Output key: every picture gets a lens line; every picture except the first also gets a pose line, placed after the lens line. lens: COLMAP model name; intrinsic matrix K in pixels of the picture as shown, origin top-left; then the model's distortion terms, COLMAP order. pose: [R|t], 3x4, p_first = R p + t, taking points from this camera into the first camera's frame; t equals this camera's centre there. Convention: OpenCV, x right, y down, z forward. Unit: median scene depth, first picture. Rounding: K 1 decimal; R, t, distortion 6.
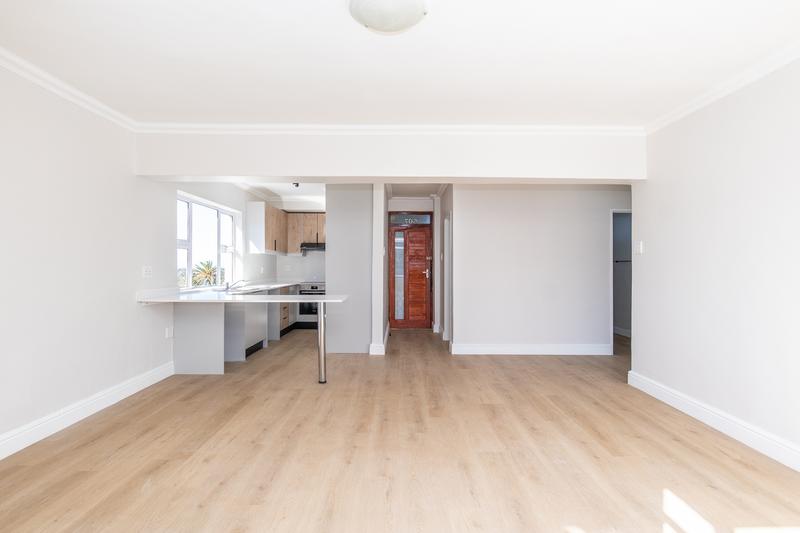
lens RADIAL K [[397.7, 0, 394.6], [0, 397.7, 265.4], [0, 0, 1]] dist [-0.004382, -0.001789]
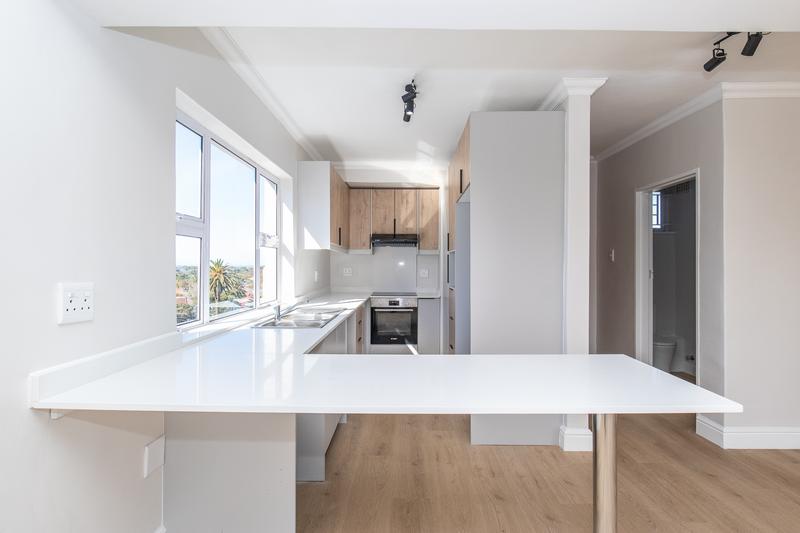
lens RADIAL K [[397.7, 0, 402.4], [0, 397.7, 265.7], [0, 0, 1]] dist [-0.004382, -0.001789]
pose [[0.999999, 0.001164, -0.001028, -0.364129], [-0.001161, 0.999993, 0.003424, -0.012892], [0.001032, -0.003422, 0.999994, 0.686327]]
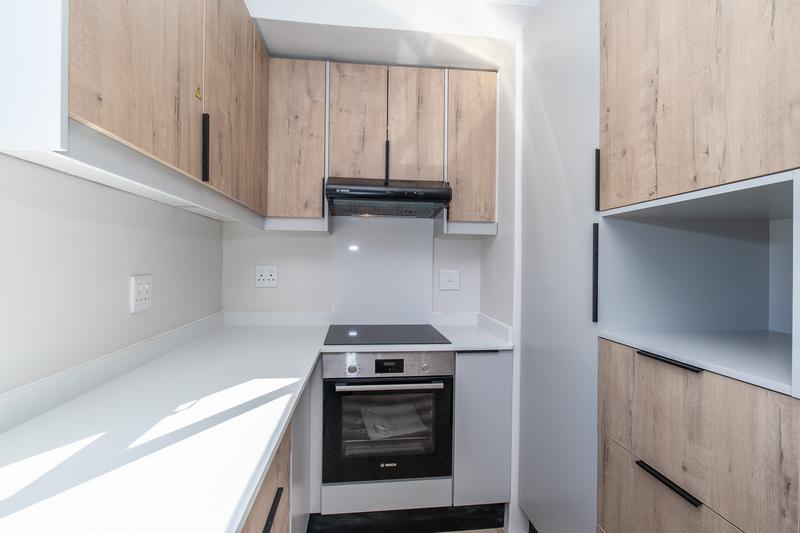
lens RADIAL K [[397.7, 0, 403.9], [0, 397.7, 264.9], [0, 0, 1]] dist [-0.004382, -0.001789]
pose [[0.993608, 0.007506, 0.112636, -0.426976], [-0.008361, 0.999940, 0.007127, -0.008075], [-0.112575, -0.008023, 0.993611, 1.497569]]
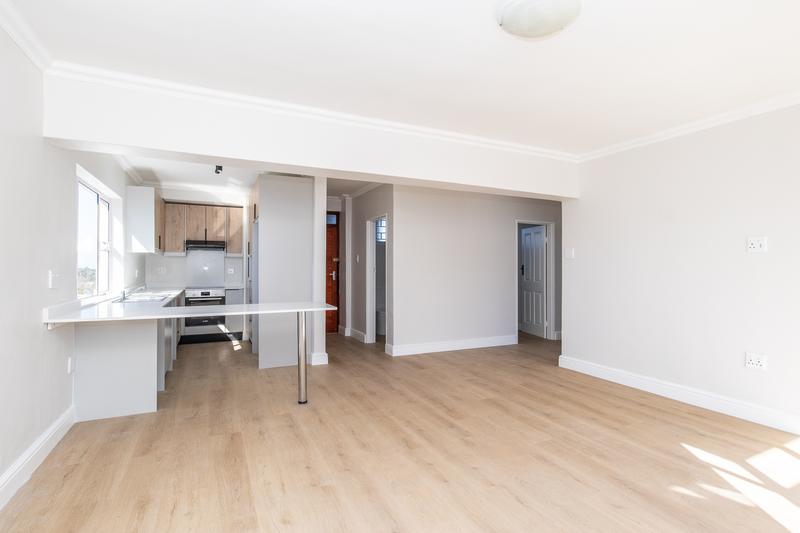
lens RADIAL K [[397.7, 0, 399.8], [0, 397.7, 266.2], [0, 0, 1]] dist [-0.004382, -0.001789]
pose [[0.901823, 0.000440, 0.432105, -0.377354], [-0.000635, 1.000000, 0.000306, -0.005839], [-0.432105, -0.000550, 0.901823, 0.125291]]
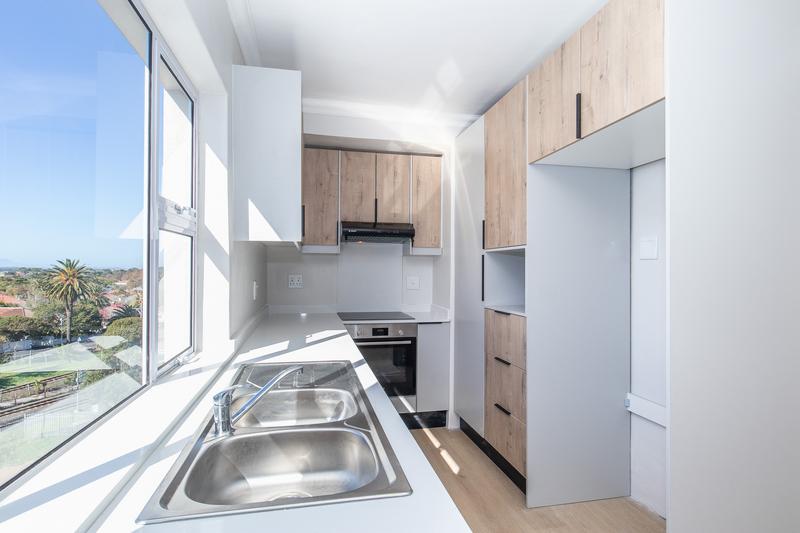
lens RADIAL K [[431.7, 0, 402.7], [0, 431.7, 265.8], [0, 0, 1]] dist [0.004179, -0.001917]
pose [[0.976101, 0.005924, 0.217236, -0.534912], [-0.005306, 0.999980, -0.003426, -0.018250], [-0.217252, 0.002192, 0.976113, 1.100729]]
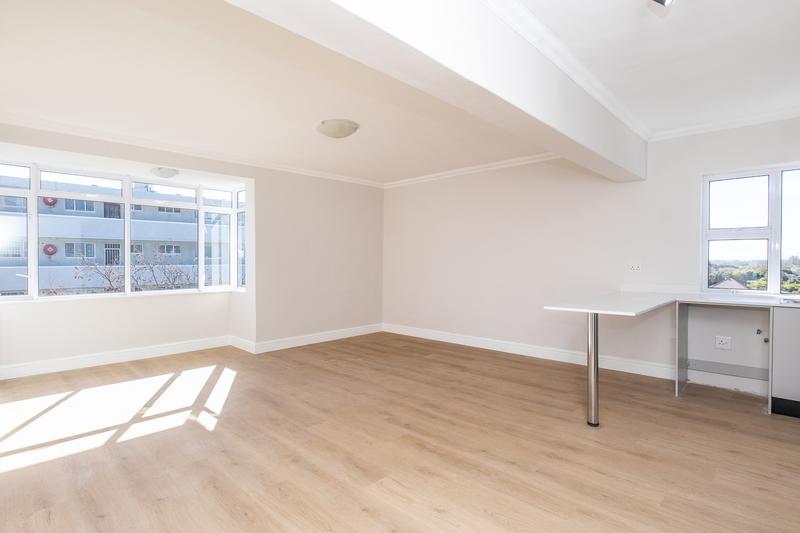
lens RADIAL K [[397.7, 0, 405.5], [0, 397.7, 263.0], [0, 0, 1]] dist [-0.004382, -0.001789]
pose [[-0.685447, 0.005273, -0.728103, 0.582291], [0.004968, 0.999984, 0.002566, 0.001506], [0.728106, -0.001858, -0.685462, 1.277303]]
